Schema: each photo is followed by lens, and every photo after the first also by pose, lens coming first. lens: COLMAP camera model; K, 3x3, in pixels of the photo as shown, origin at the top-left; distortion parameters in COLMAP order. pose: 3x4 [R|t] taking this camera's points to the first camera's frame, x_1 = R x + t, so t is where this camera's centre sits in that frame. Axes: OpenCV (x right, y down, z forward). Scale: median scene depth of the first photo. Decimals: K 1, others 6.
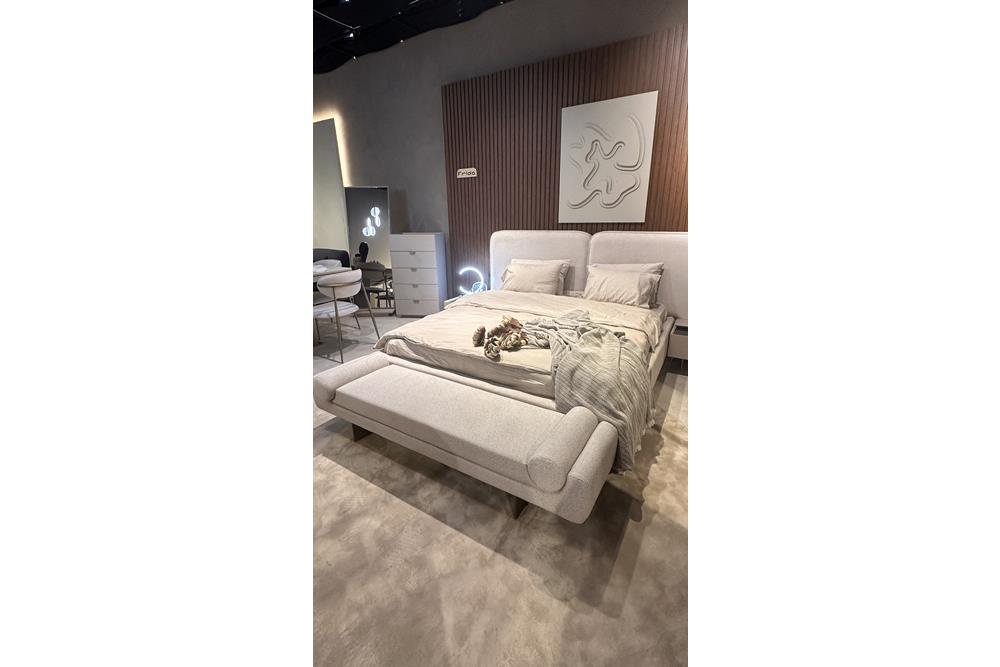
lens RADIAL K [[355.0, 0, 495.8], [0, 355.0, 337.6], [0, 0, 1]] dist [-0.007319, -0.000039]
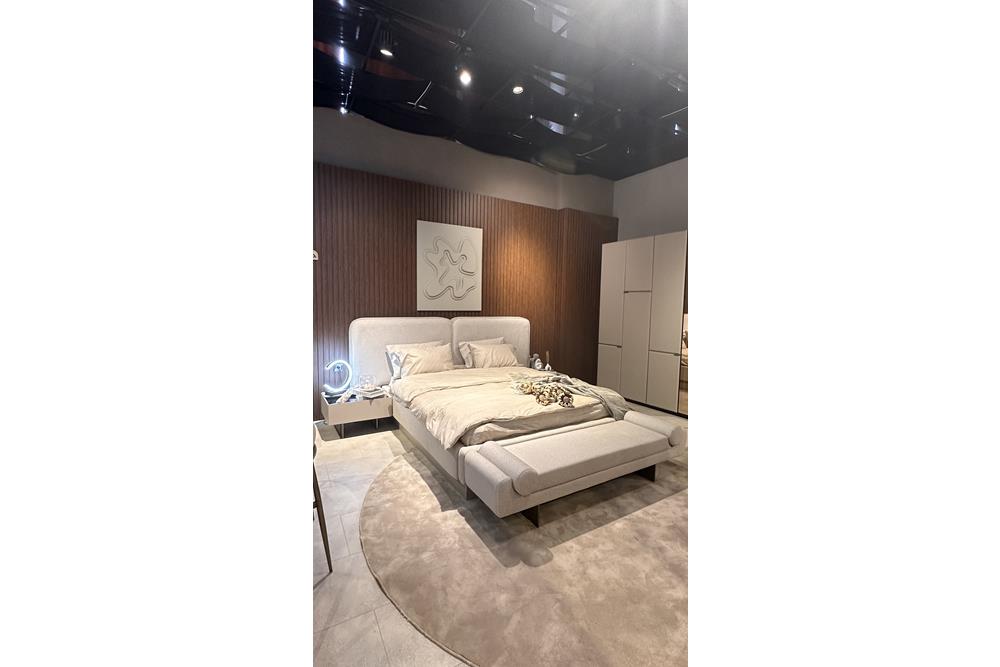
lens RADIAL K [[355.0, 0, 496.0], [0, 355.0, 333.1], [0, 0, 1]] dist [-0.007319, -0.000039]
pose [[0.453740, -0.053709, 0.889514, -0.810799], [0.265123, 0.961119, -0.077206, -0.111526], [-0.850782, 0.270862, 0.450338, 0.329106]]
